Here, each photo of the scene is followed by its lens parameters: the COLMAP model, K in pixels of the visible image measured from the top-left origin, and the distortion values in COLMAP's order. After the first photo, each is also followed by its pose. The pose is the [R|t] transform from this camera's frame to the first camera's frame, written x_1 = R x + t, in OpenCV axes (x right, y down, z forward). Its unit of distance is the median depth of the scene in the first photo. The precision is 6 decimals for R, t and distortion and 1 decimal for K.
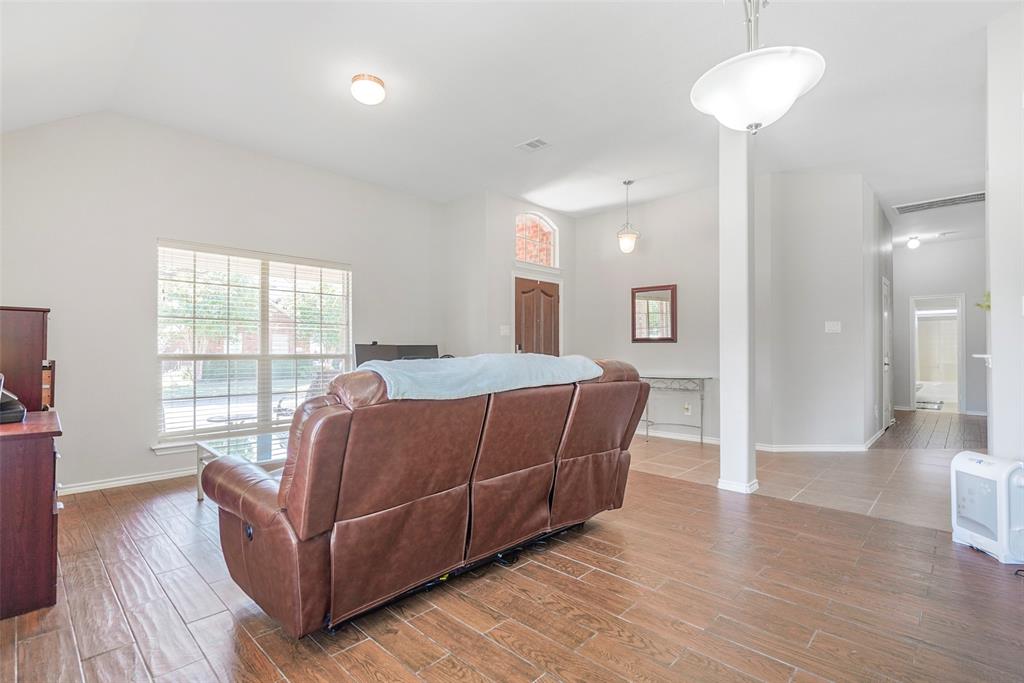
lens RADIAL K [[474.2, 0, 509.5], [0, 474.2, 344.0], [0, 0, 1]] dist [-0.001175, -0.000262]
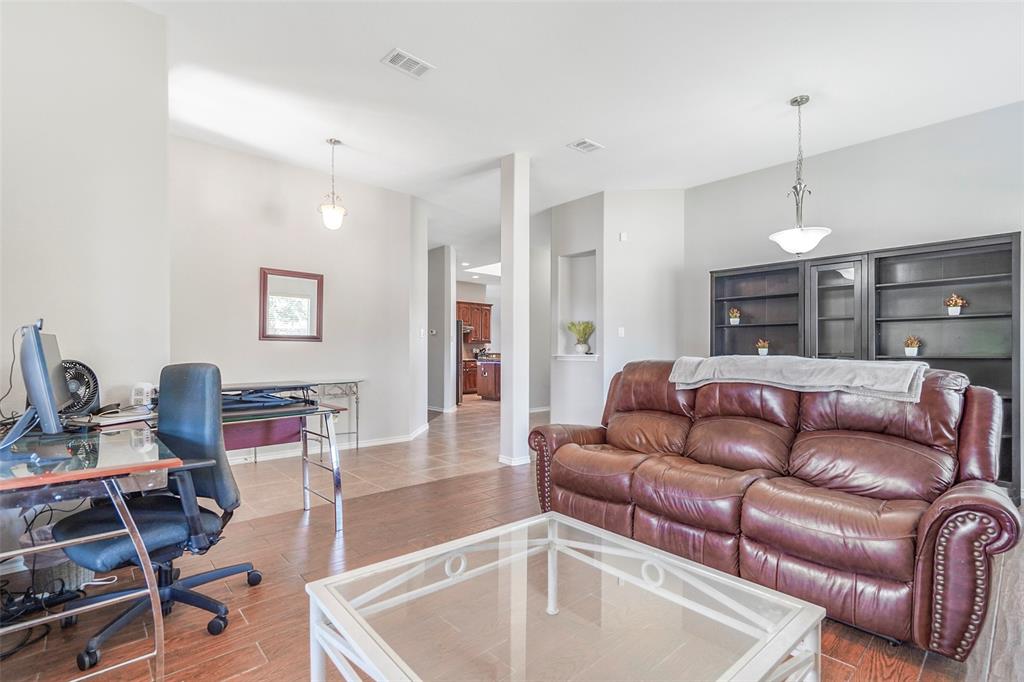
lens RADIAL K [[481.1, 0, 510.6], [0, 481.1, 346.9], [0, 0, 1]] dist [-0.017186, 0.000259]
pose [[0.093276, 0.001792, 0.995639, -0.481631], [-0.013398, 0.999910, -0.000544, 0.002023], [-0.995550, -0.013288, 0.093292, 0.574695]]
